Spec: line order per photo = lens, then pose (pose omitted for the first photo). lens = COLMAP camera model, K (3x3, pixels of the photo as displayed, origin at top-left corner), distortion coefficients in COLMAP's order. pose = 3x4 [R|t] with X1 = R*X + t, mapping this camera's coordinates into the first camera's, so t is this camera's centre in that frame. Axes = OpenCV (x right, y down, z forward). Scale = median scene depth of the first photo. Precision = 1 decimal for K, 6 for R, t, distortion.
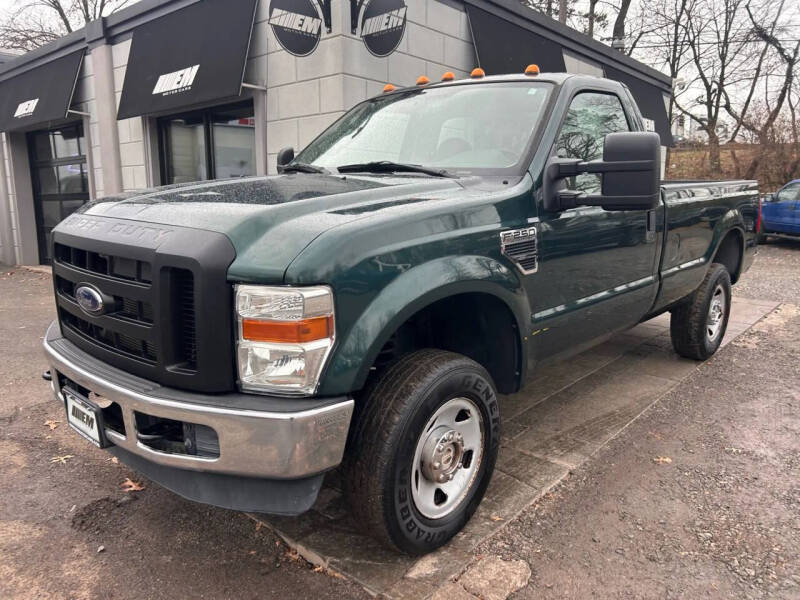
lens RADIAL K [[595.3, 0, 396.2], [0, 595.3, 300.9], [0, 0, 1]] dist [0.046693, -0.050772]
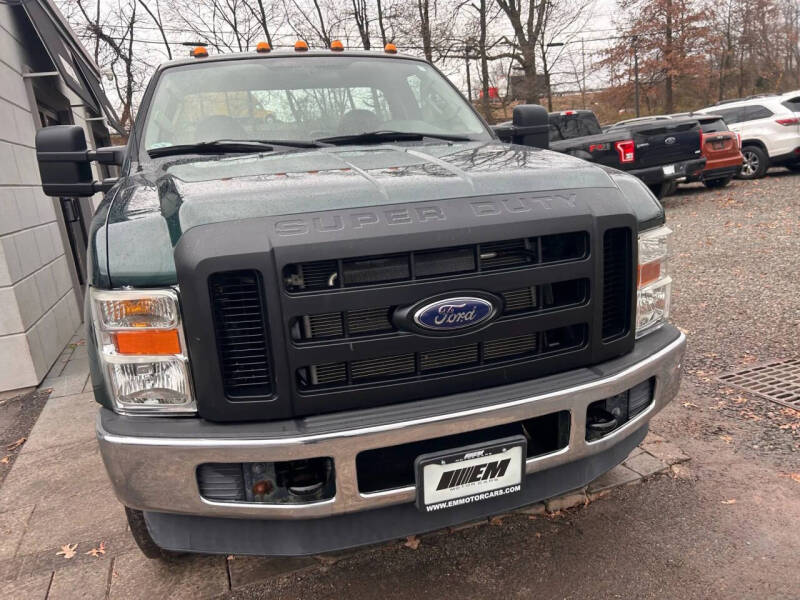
lens RADIAL K [[598.3, 0, 402.0], [0, 598.3, 303.8], [0, 0, 1]] dist [0.048254, -0.048390]
pose [[0.496375, -0.242932, 0.833424, -0.793475], [0.237333, 0.961447, 0.138897, -0.089850], [-0.835036, 0.128854, 0.534895, 0.465634]]
